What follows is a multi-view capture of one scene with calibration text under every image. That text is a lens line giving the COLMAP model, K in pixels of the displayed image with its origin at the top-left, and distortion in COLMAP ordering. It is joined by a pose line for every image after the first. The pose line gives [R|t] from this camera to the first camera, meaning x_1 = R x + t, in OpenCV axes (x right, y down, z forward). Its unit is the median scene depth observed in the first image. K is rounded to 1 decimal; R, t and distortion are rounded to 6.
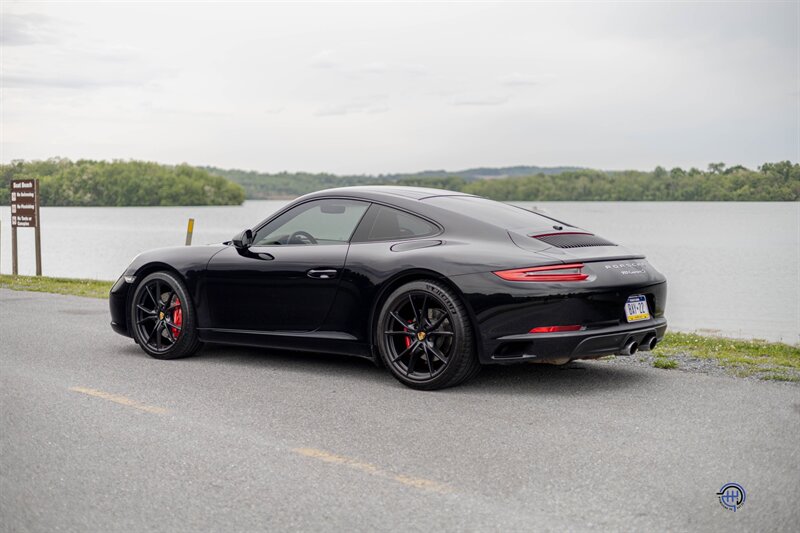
lens RADIAL K [[1137.0, 0, 410.7], [0, 1137.0, 285.3], [0, 0, 1]] dist [0.028000, 0.000000]
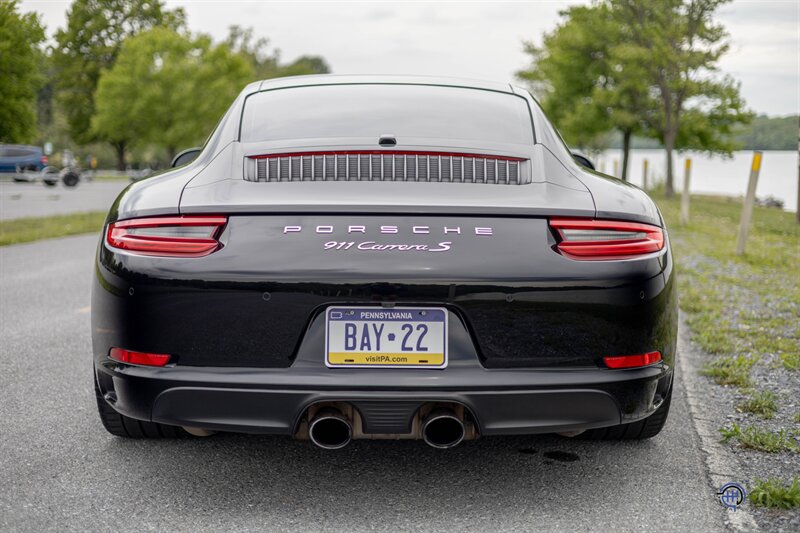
lens RADIAL K [[1137.0, 0, 401.6], [0, 1137.0, 269.3], [0, 0, 1]] dist [0.028000, 0.000000]
pose [[0.619189, 0.082298, -0.780918, 0.429826], [-0.057295, 0.996577, 0.059597, -0.023220], [0.783149, 0.007841, 0.621784, 0.630826]]
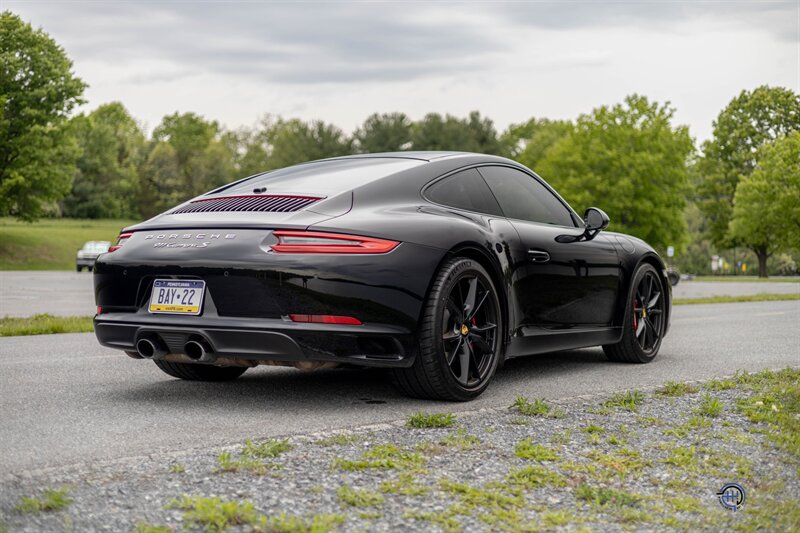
lens RADIAL K [[1137.0, 0, 400.7], [0, 1137.0, 267.0], [0, 0, 1]] dist [0.028000, 0.000000]
pose [[0.084389, 0.006938, -0.996409, 0.761039], [-0.069673, 0.997569, 0.001045, -0.006833], [0.993994, 0.069334, 0.084667, 0.900925]]
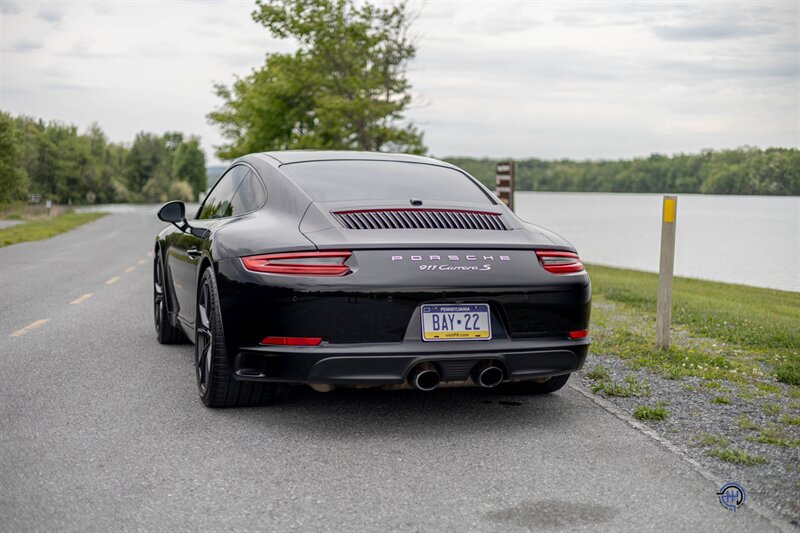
lens RADIAL K [[1137.0, 0, 404.0], [0, 1137.0, 262.7], [0, 0, 1]] dist [0.028000, 0.000000]
pose [[0.819371, 0.043613, -0.571602, 0.465189], [-0.049587, 0.998757, 0.005123, -0.013847], [0.571115, 0.024146, 0.820515, 0.359443]]
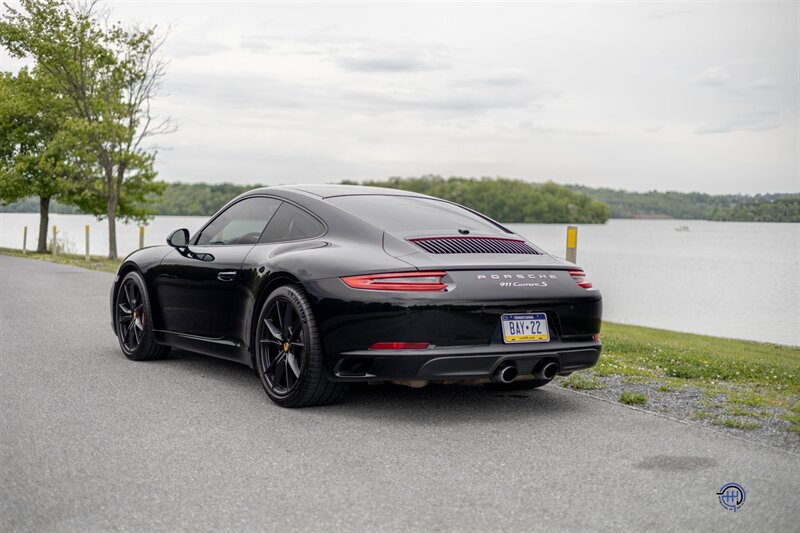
lens RADIAL K [[1137.0, 0, 408.6], [0, 1137.0, 268.0], [0, 0, 1]] dist [0.028000, 0.000000]
pose [[0.945537, 0.030132, -0.324117, 0.325111], [-0.040360, 0.998875, -0.024879, 0.000522], [0.323003, 0.036605, 0.945690, 0.144376]]
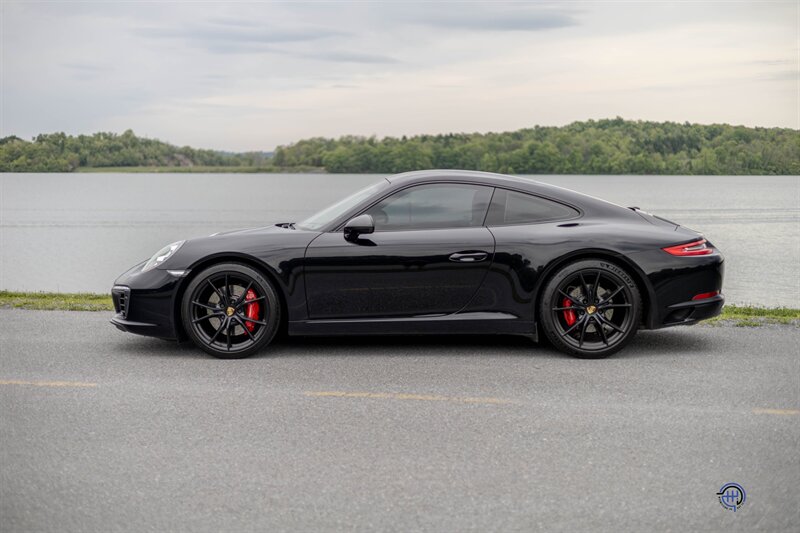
lens RADIAL K [[1137.0, 0, 399.6], [0, 1137.0, 269.1], [0, 0, 1]] dist [0.028000, 0.000000]
pose [[0.801490, -0.047144, 0.596147, -0.655401], [0.040109, 0.998881, 0.025069, -0.024452], [-0.596662, 0.003819, 0.802484, 0.189421]]
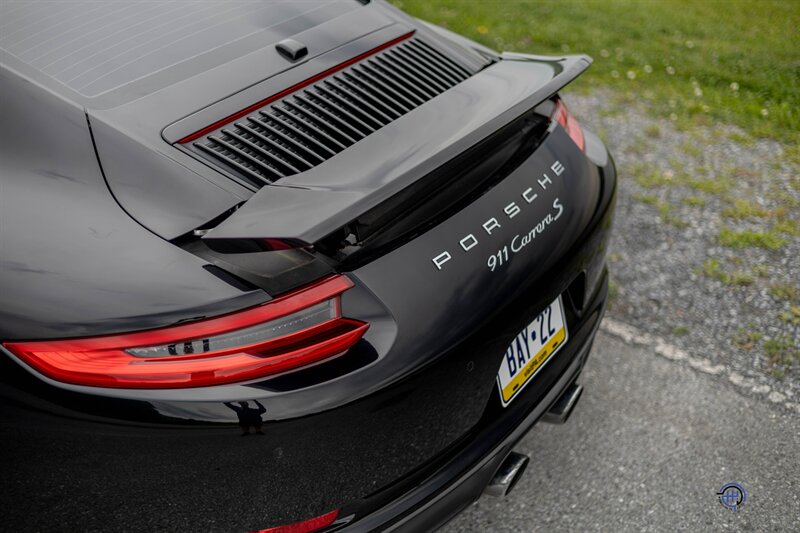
lens RADIAL K [[1137.0, 0, 408.7], [0, 1137.0, 264.9], [0, 0, 1]] dist [0.028000, 0.000000]
pose [[0.993206, -0.045477, 0.107118, 0.109499], [-0.002606, 0.911557, 0.411166, -0.108911], [-0.116343, -0.408651, 0.905245, 0.604477]]
